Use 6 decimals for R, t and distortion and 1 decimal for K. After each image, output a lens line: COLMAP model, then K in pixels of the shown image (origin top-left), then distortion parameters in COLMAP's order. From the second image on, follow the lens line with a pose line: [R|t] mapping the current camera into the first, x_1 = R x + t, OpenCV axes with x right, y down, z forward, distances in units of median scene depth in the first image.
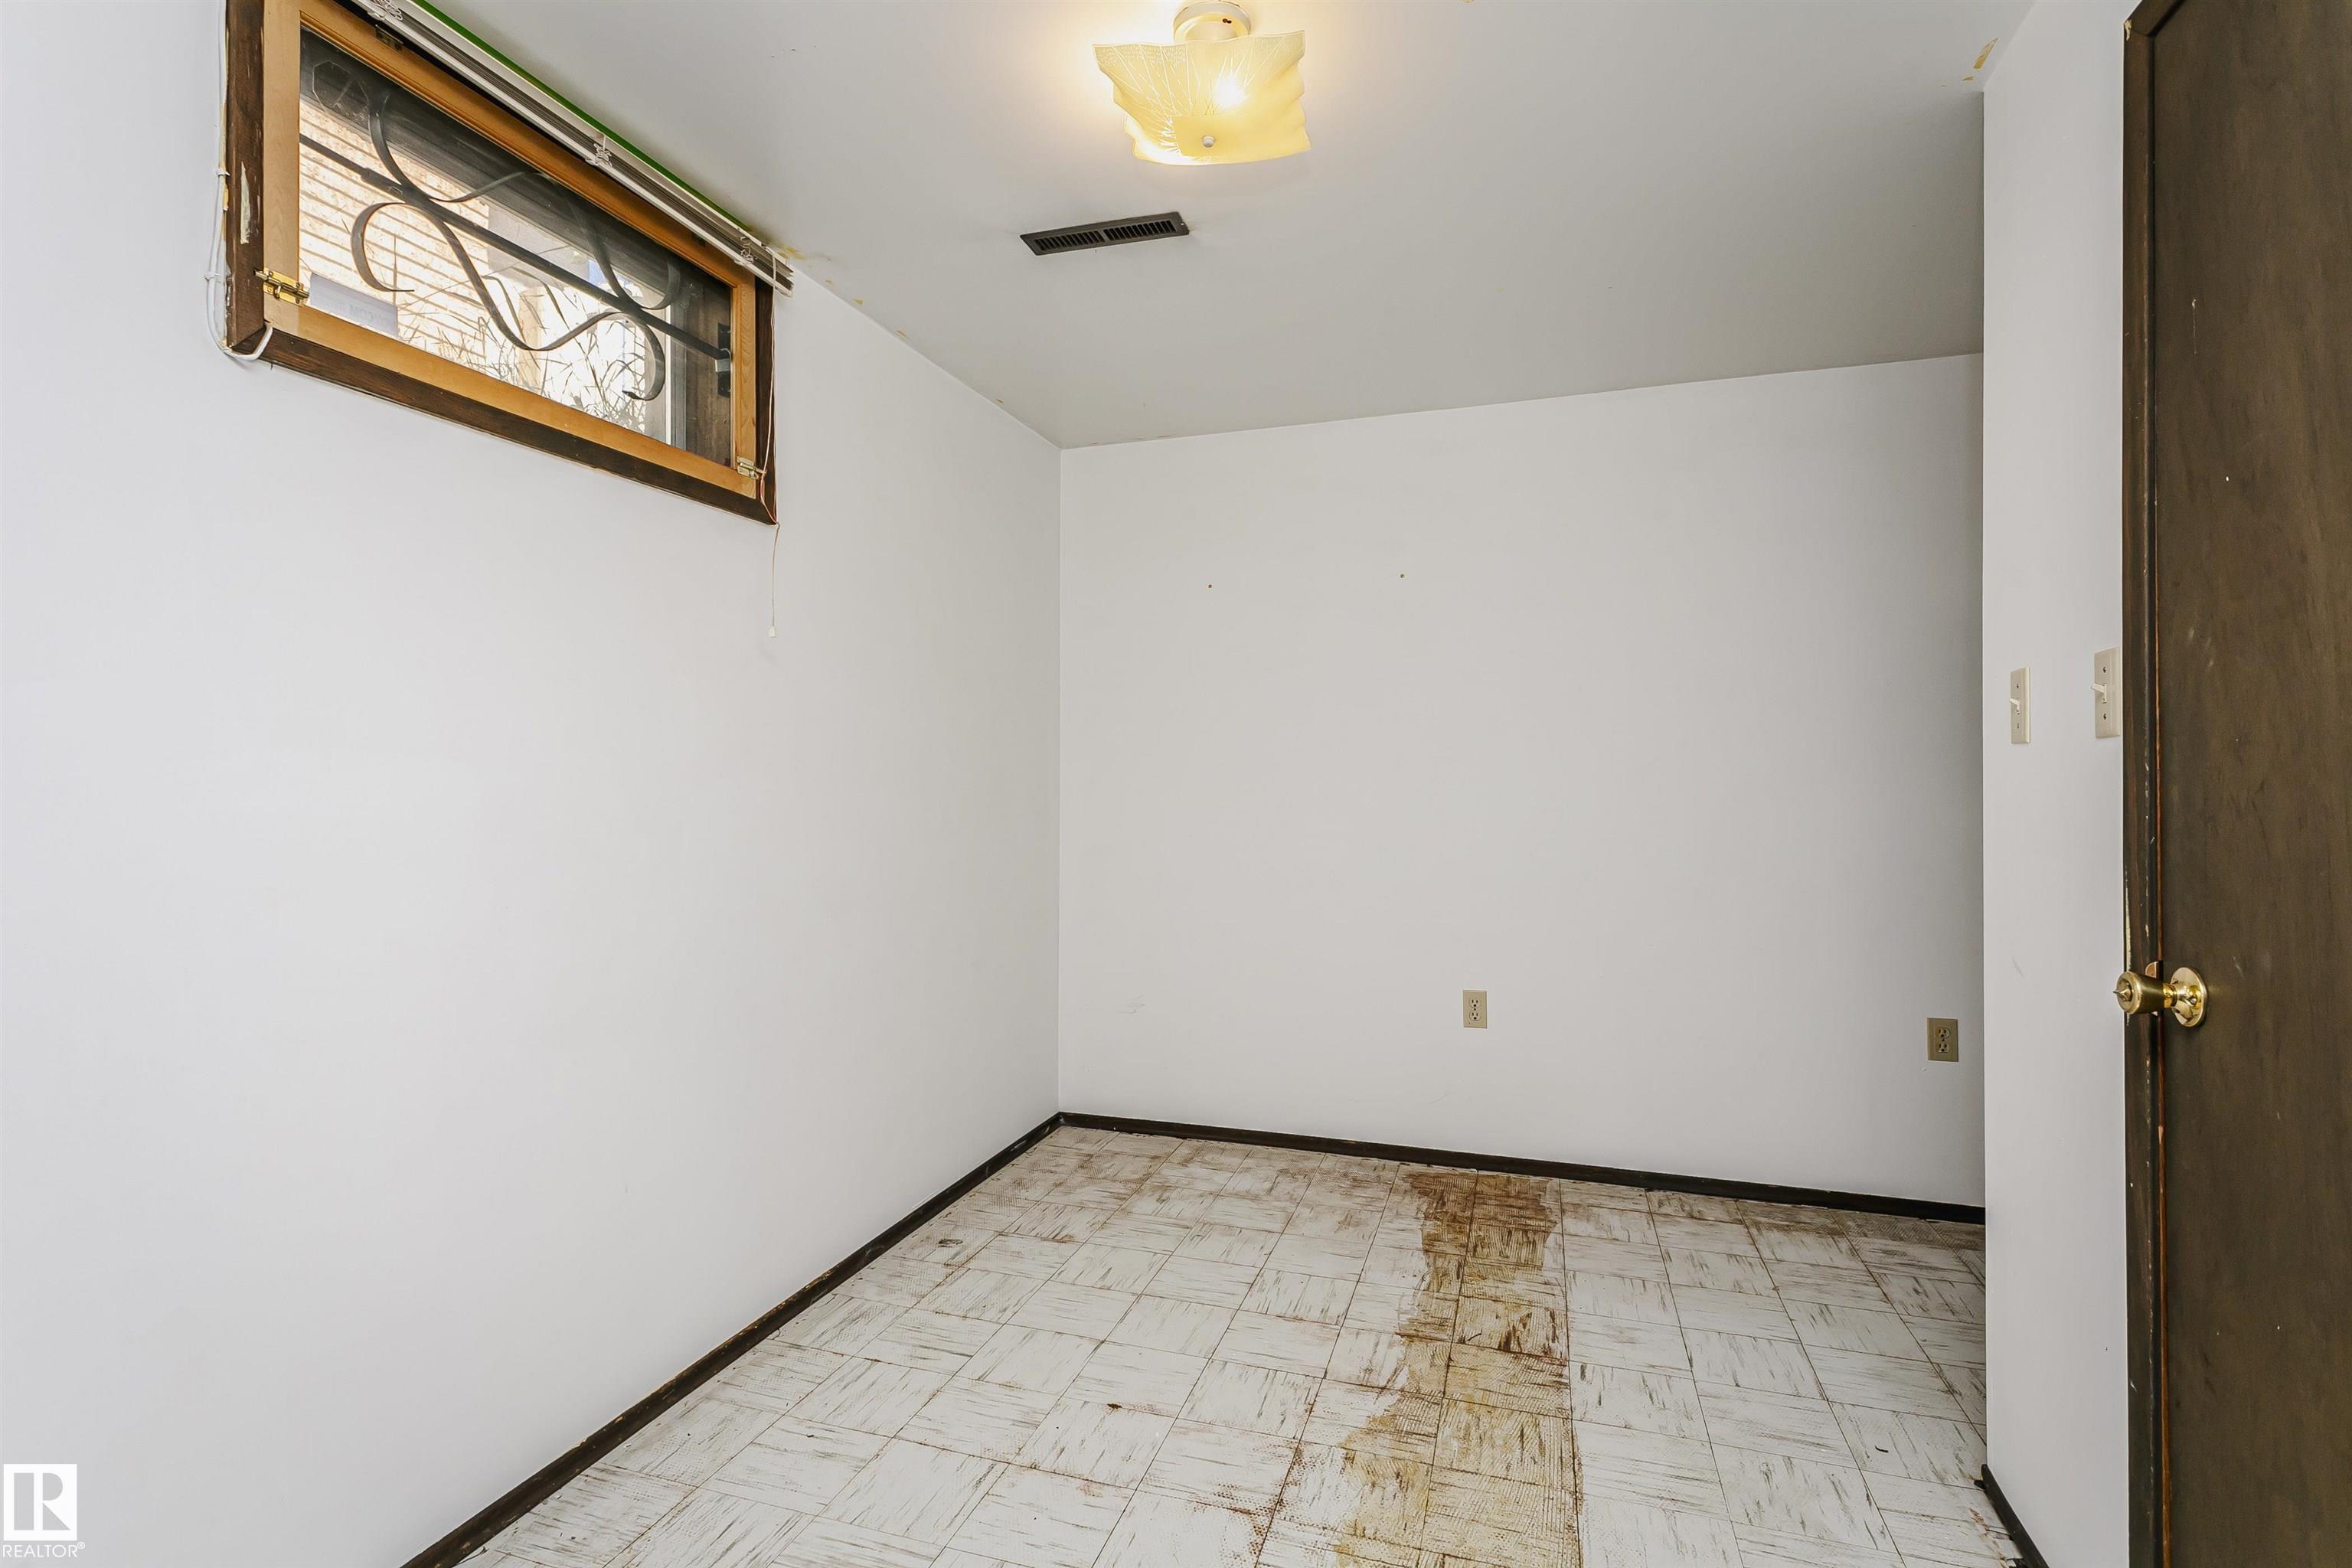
lens RADIAL K [[1134.6, 0, 1154.5], [0, 1134.6, 774.8], [0, 0, 1]] dist [-0.000136, 0.002993]
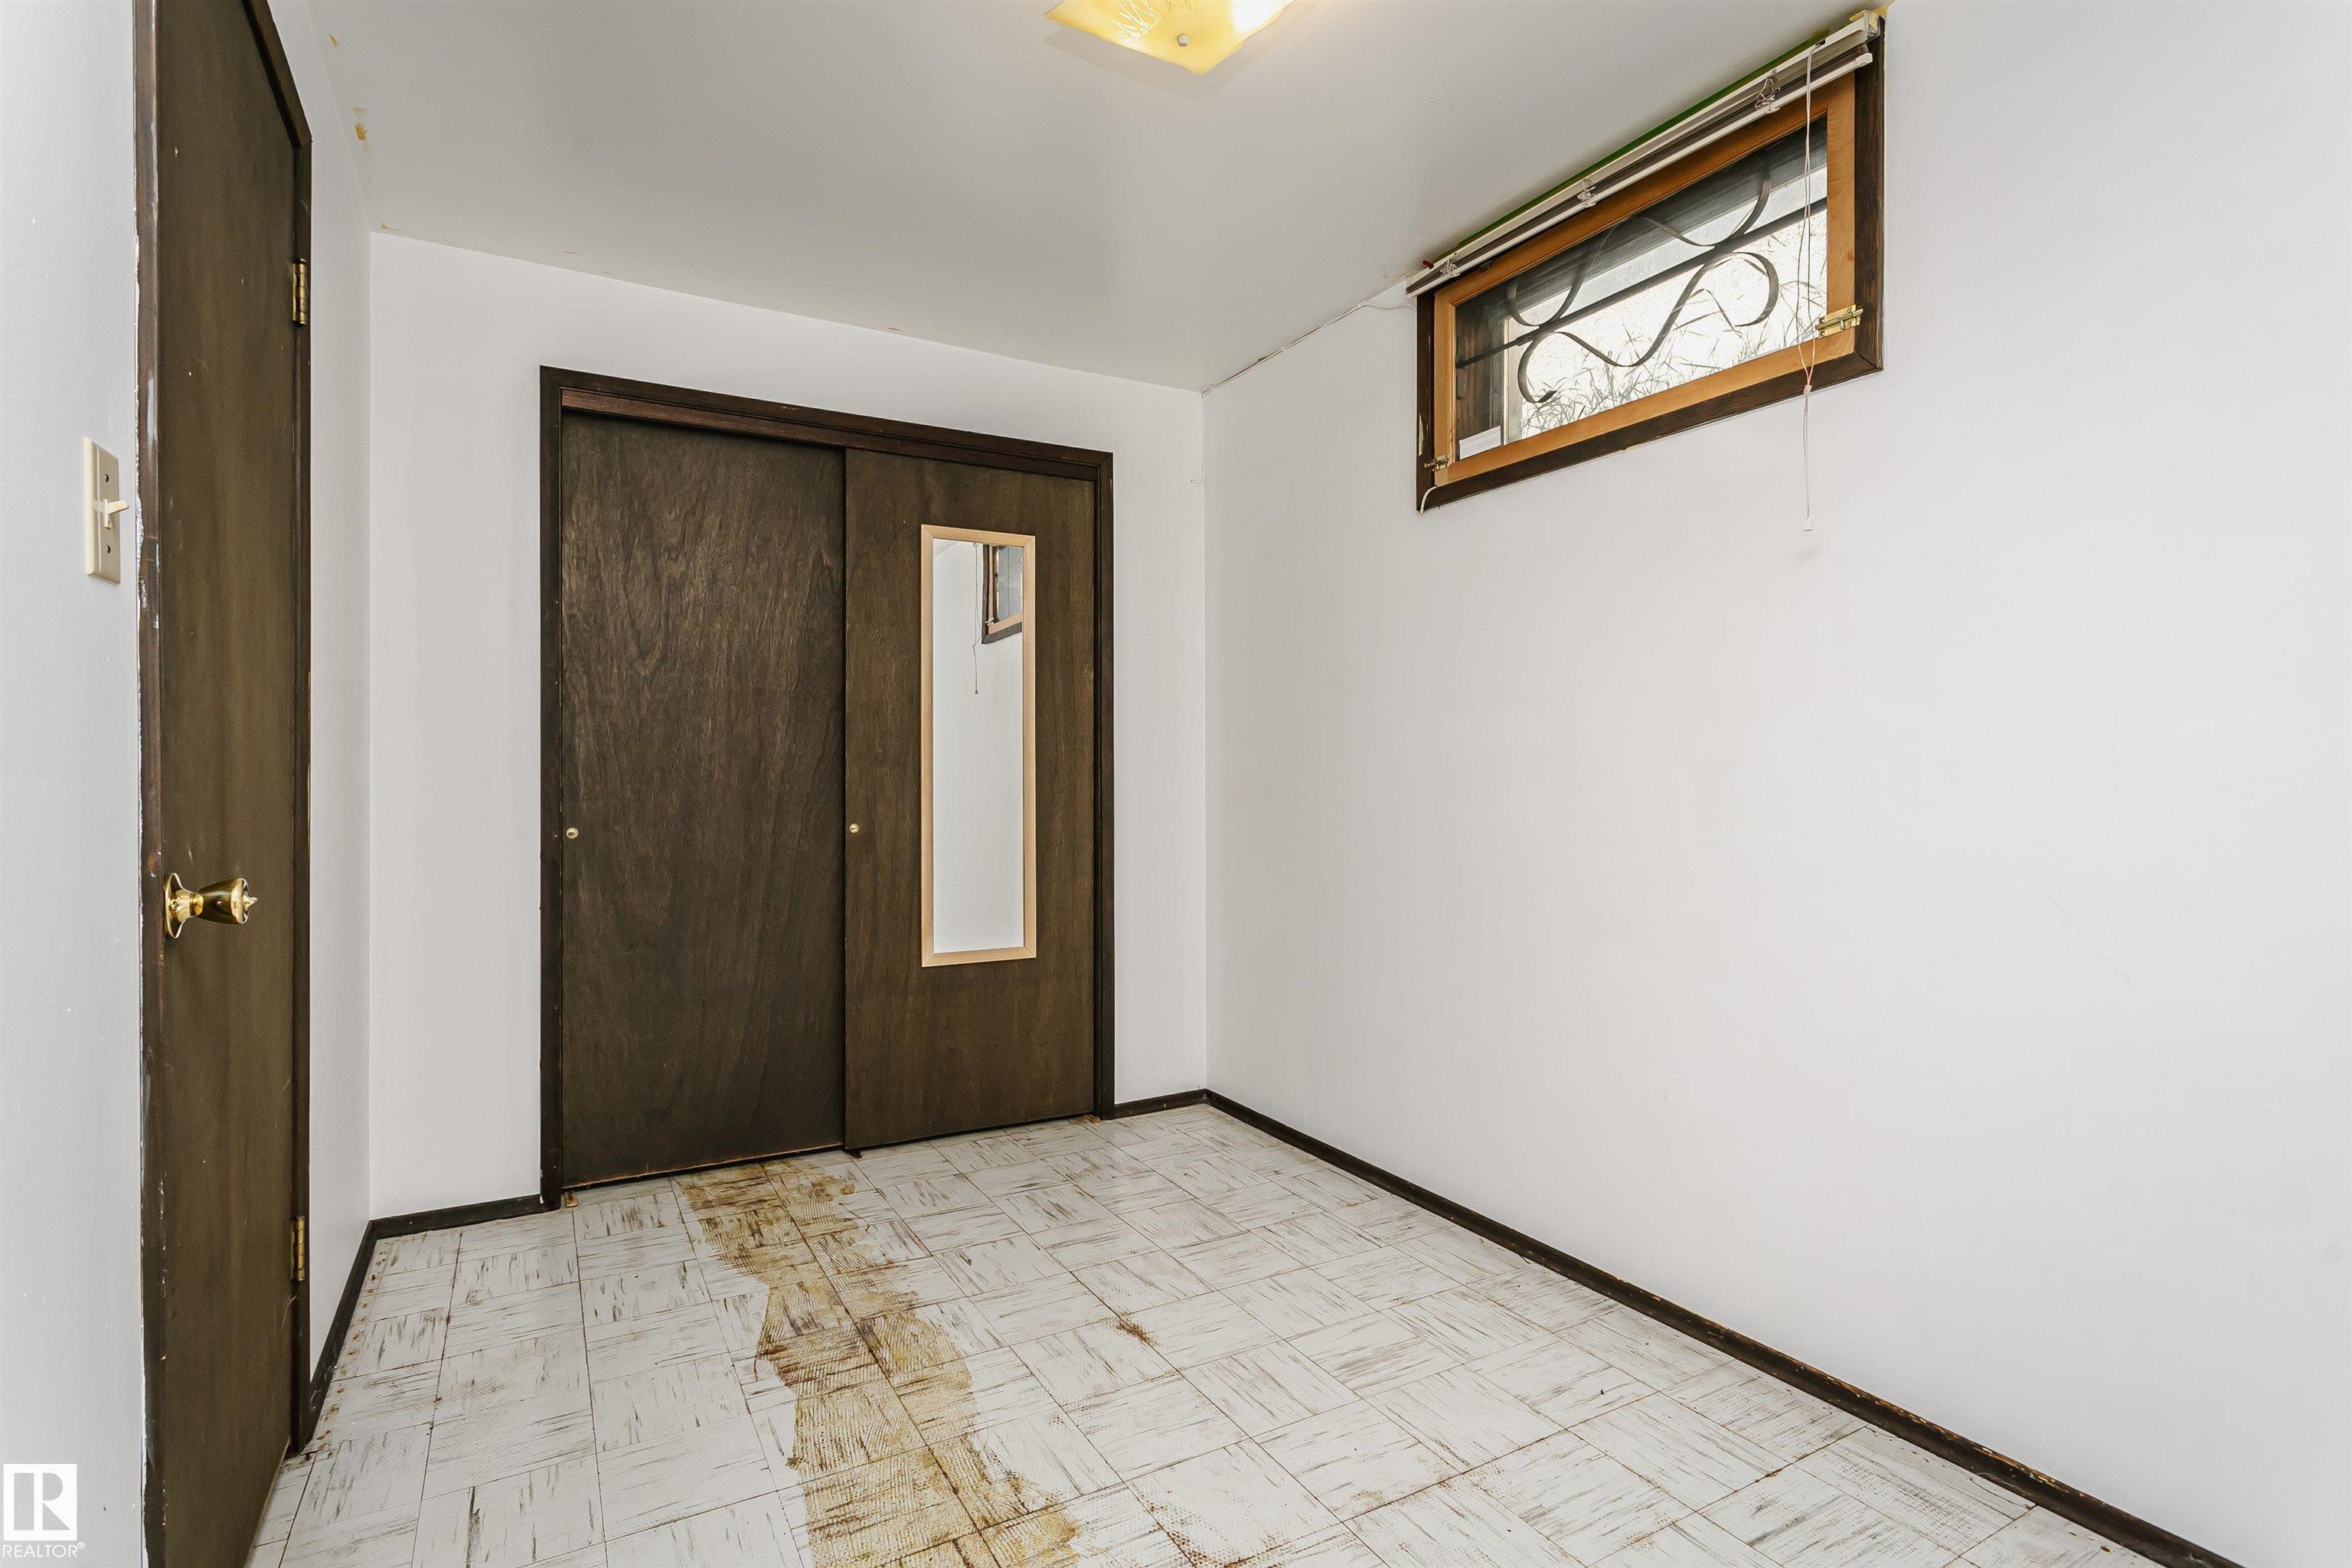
lens RADIAL K [[1134.6, 0, 1156.7], [0, 1134.6, 787.2], [0, 0, 1]] dist [-0.000136, 0.002993]
pose [[-0.670464, 0.012078, -0.741844, 0.652037], [0.008843, 0.999927, 0.008287, 0.056088], [0.741889, -0.001004, -0.670521, 1.349381]]
